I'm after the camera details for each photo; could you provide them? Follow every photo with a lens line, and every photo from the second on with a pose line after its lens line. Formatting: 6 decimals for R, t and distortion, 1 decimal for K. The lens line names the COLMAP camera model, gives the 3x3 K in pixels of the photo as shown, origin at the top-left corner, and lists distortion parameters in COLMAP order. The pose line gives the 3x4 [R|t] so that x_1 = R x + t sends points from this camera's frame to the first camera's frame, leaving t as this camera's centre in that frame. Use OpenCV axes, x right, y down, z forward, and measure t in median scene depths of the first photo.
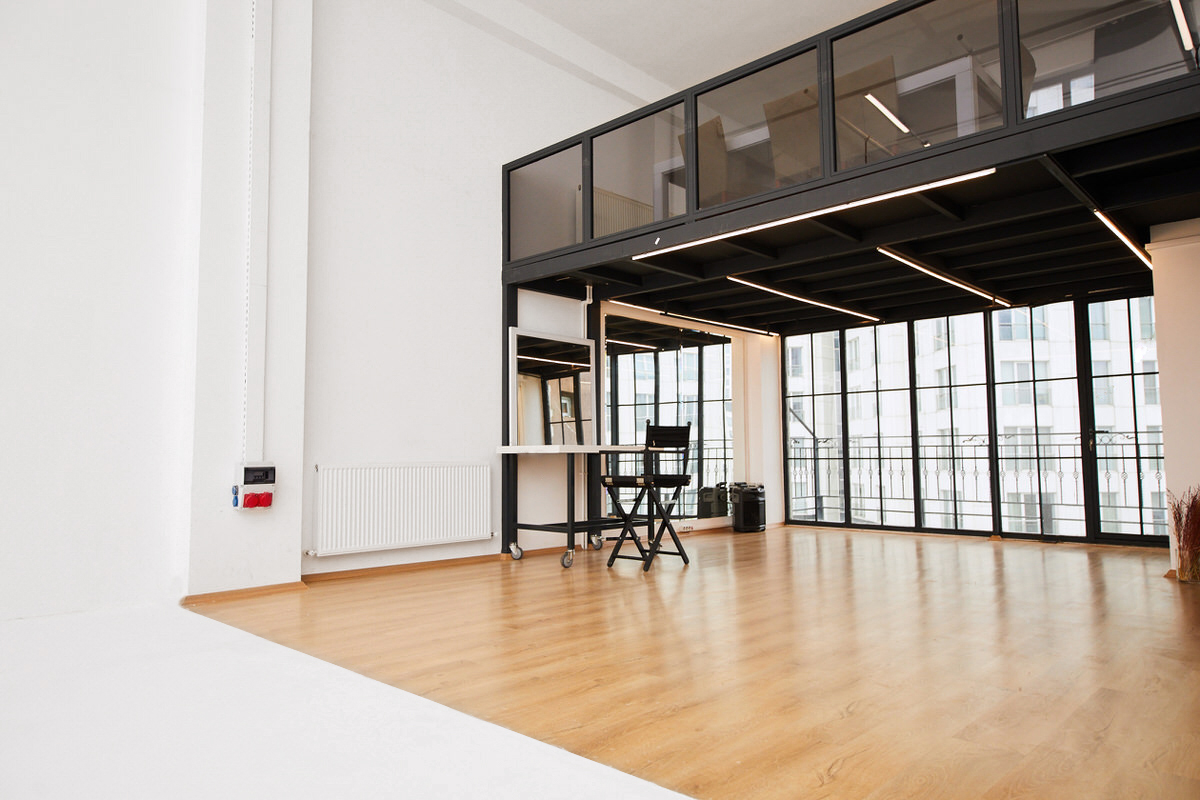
lens RADIAL K [[767.3, 0, 600.3], [0, 767.3, 406.1], [0, 0, 1]] dist [0.004535, 0.001055]
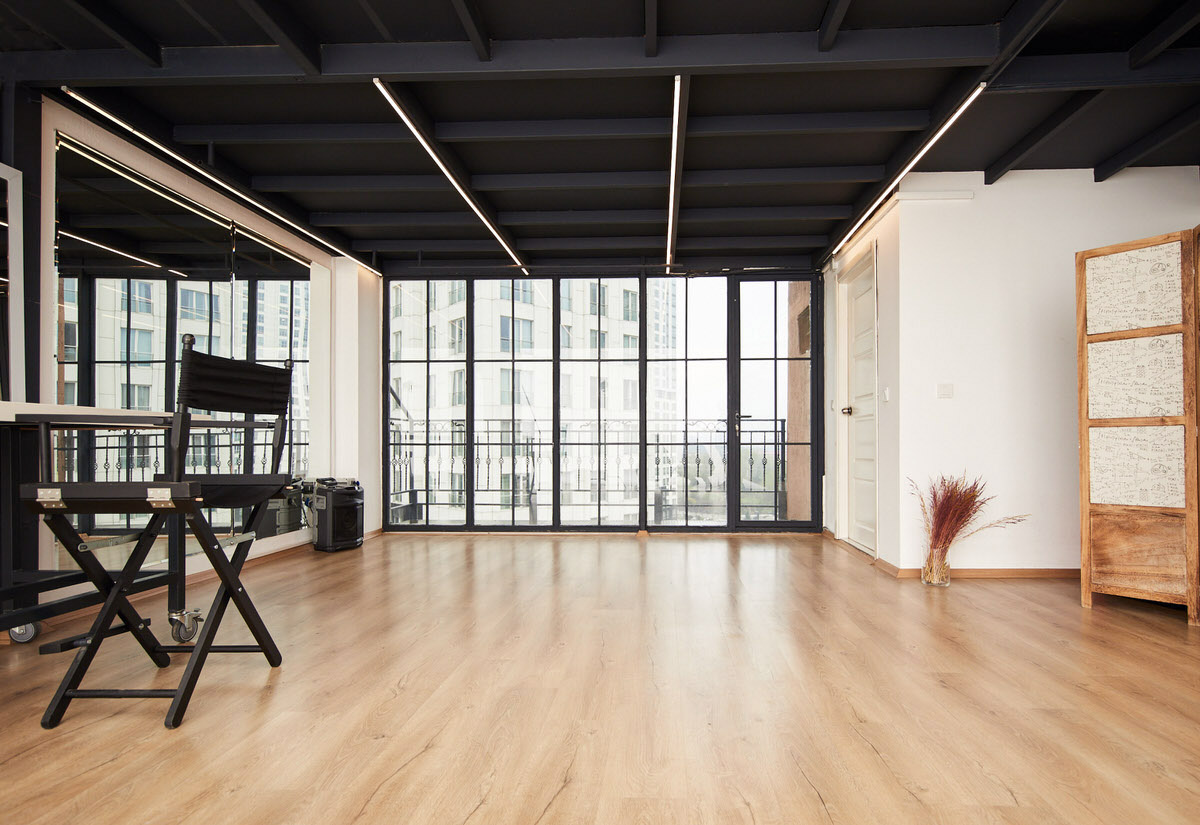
lens RADIAL K [[634.7, 0, 628.9], [0, 634.7, 445.7], [0, 0, 1]] dist [0.003219, 0.000293]
pose [[0.746630, 0.004674, 0.665223, 0.012403], [-0.051009, 0.997434, 0.050242, 0.034750], [-0.663281, -0.071444, 0.744952, 0.479655]]
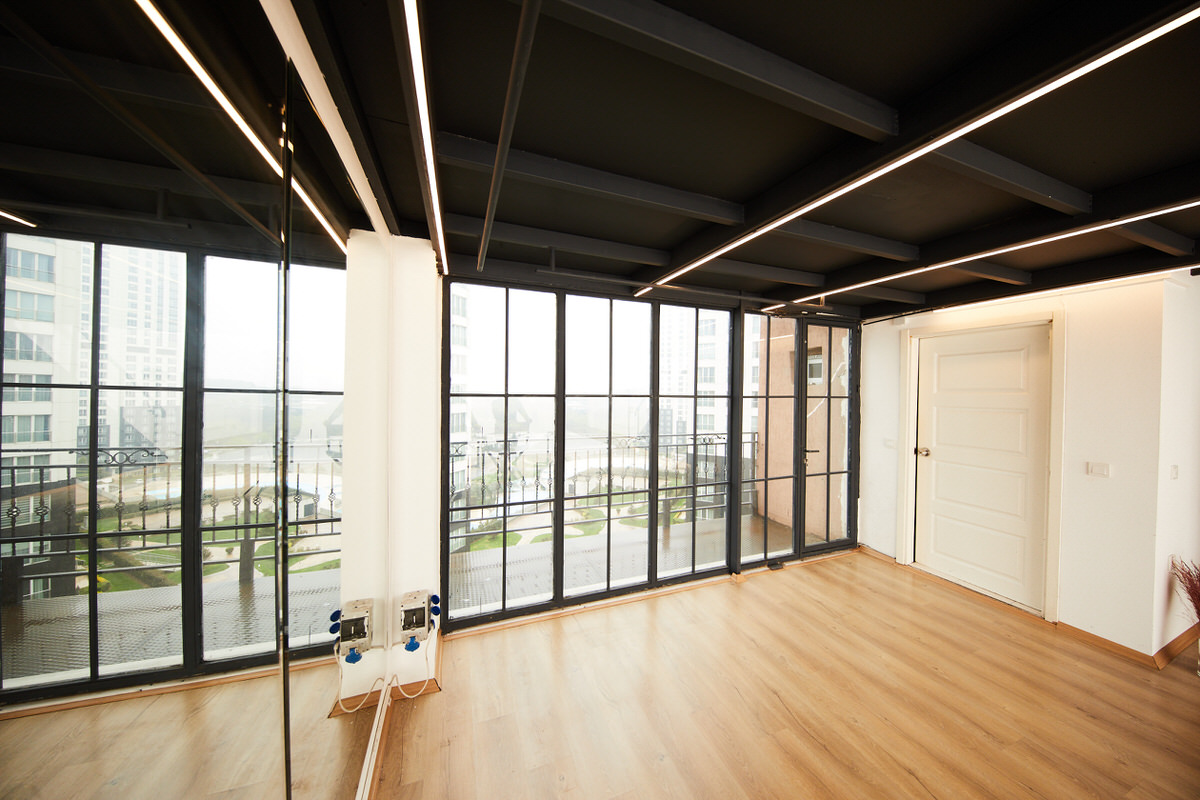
lens RADIAL K [[384.4, 0, 596.5], [0, 384.4, 398.7], [0, 0, 1]] dist [0.010720, -0.000141]
pose [[0.425042, -0.004940, 0.905160, 0.054397], [-0.075275, 0.996328, 0.040785, -0.034905], [-0.902038, -0.085471, 0.423110, 1.000598]]
